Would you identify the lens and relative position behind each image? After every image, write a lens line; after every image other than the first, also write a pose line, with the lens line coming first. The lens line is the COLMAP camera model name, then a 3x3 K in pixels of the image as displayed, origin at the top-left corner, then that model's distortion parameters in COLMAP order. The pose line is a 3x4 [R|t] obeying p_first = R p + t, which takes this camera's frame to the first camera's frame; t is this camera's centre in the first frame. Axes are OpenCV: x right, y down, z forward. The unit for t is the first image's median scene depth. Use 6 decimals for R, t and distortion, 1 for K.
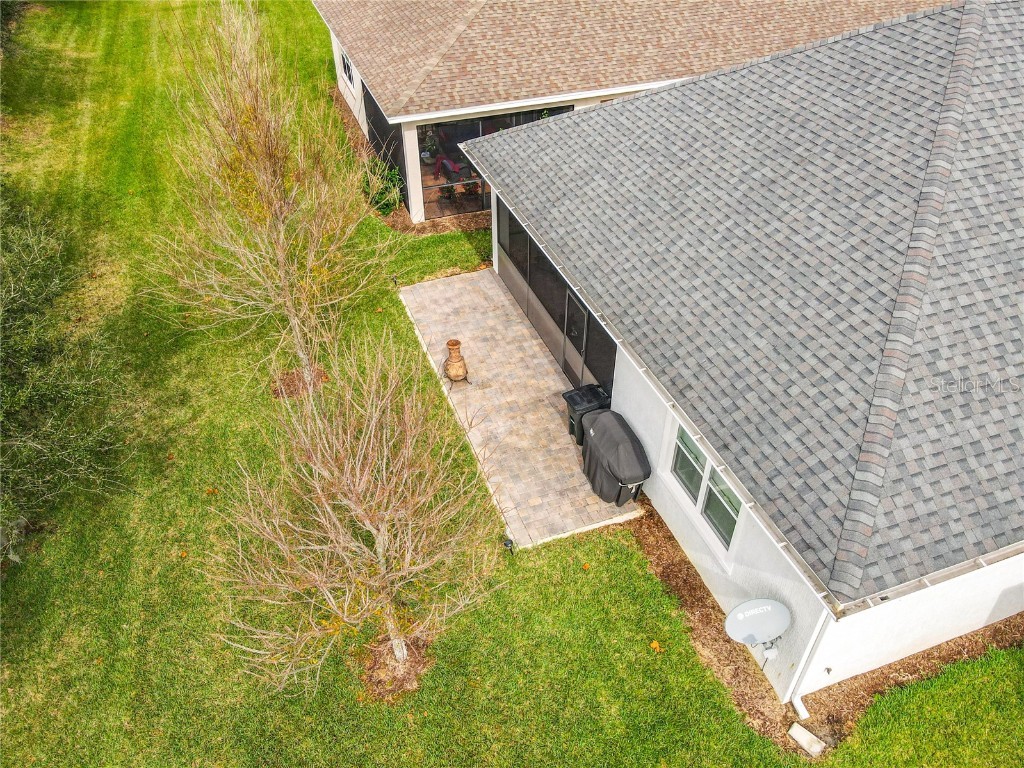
lens RADIAL K [[742.7, 0, 511.5], [0, 742.7, 408.9], [0, 0, 1]] dist [-0.005088, 0.031677]
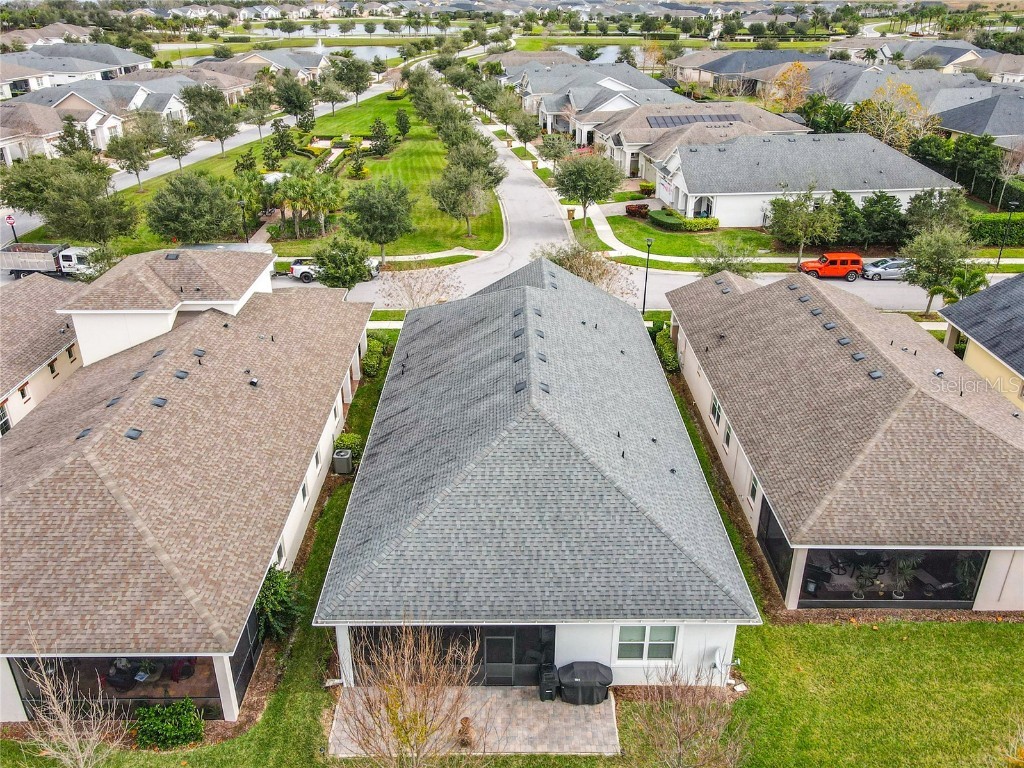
lens RADIAL K [[792.8, 0, 512.0], [0, 792.8, 384.0], [0, 0, 1]] dist [-0.001286, 0.036261]
pose [[0.335595, -0.433975, 0.836087, -1.207696], [0.607733, 0.777891, 0.159831, -0.906684], [-0.719747, 0.454479, 0.524798, -0.206519]]
